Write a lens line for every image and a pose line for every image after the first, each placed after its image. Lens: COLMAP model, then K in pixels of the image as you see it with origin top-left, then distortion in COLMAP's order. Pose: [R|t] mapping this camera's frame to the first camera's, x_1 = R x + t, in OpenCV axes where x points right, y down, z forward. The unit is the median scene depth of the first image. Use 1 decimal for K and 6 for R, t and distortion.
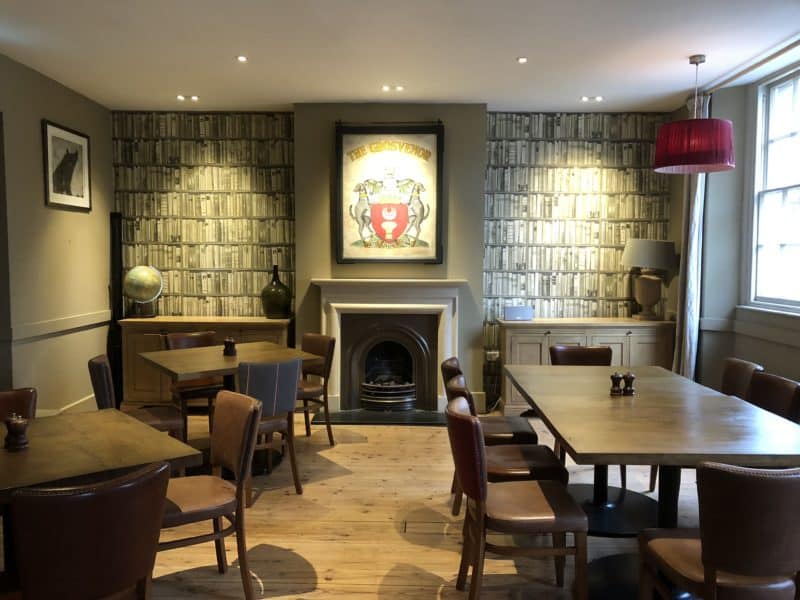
lens RADIAL K [[642.8, 0, 404.8], [0, 642.8, 303.3], [0, 0, 1]] dist [0.035860, -0.009611]
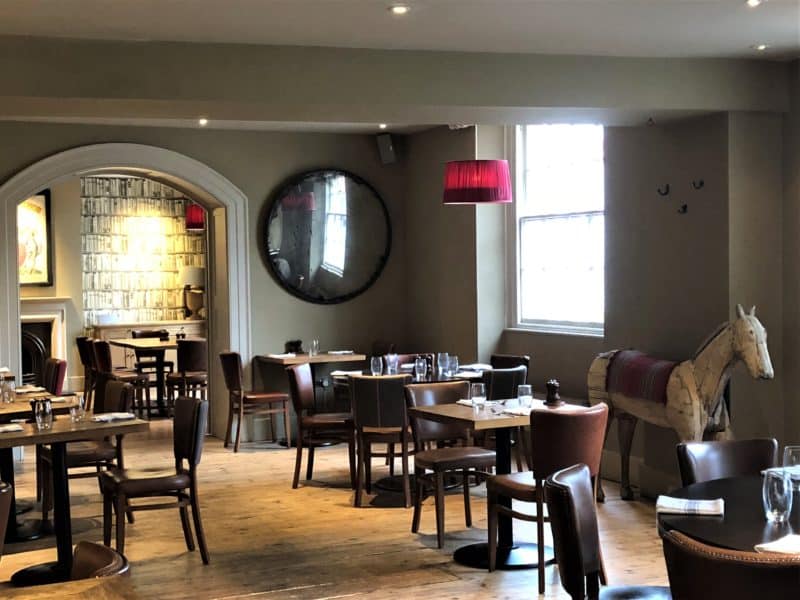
lens RADIAL K [[1328.1, 0, 401.4], [0, 1328.1, 301.1], [0, 0, 1]] dist [0.109452, 0.000000]
pose [[0.905112, -0.031022, 0.424041, -0.476515], [0.052477, 0.997860, -0.039011, 0.121812], [-0.421923, 0.057562, 0.904802, -1.904495]]
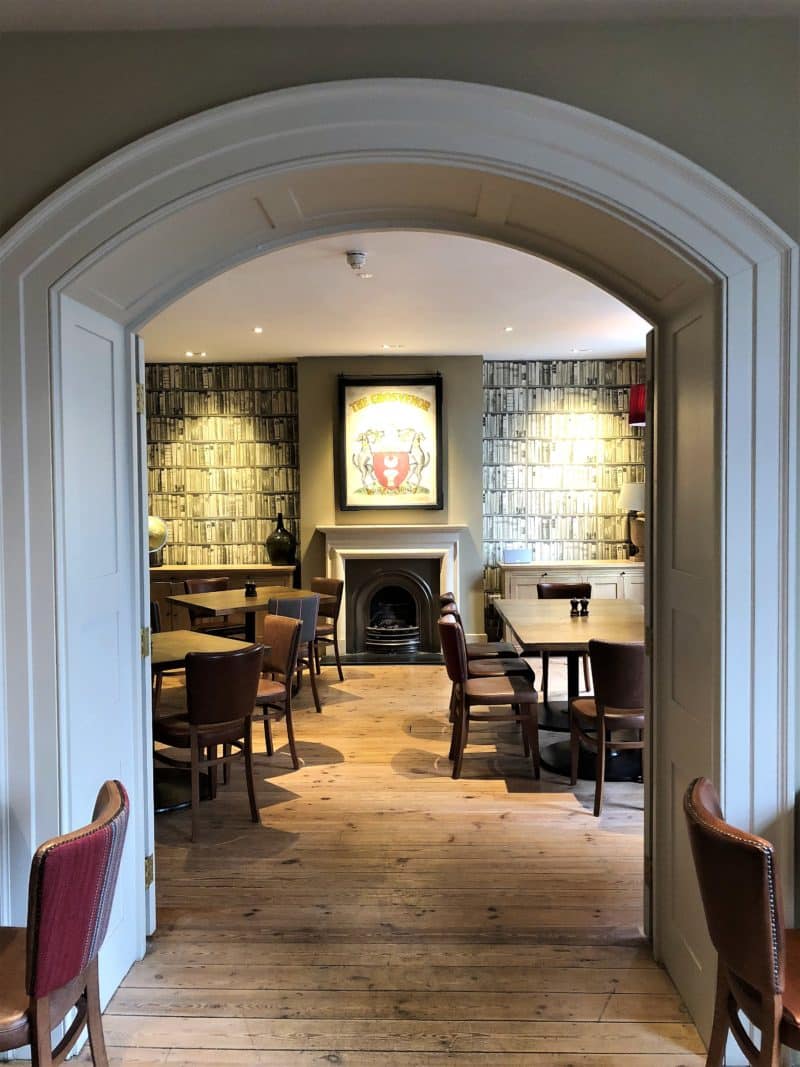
lens RADIAL K [[857.3, 0, 394.7], [0, 857.3, 533.1], [0, 0, 1]] dist [0.035860, -0.009611]
pose [[0.999778, -0.015245, -0.014517, 0.000109], [0.014903, 0.999615, -0.023383, 0.007085], [0.014868, 0.023161, 0.999621, -0.363082]]
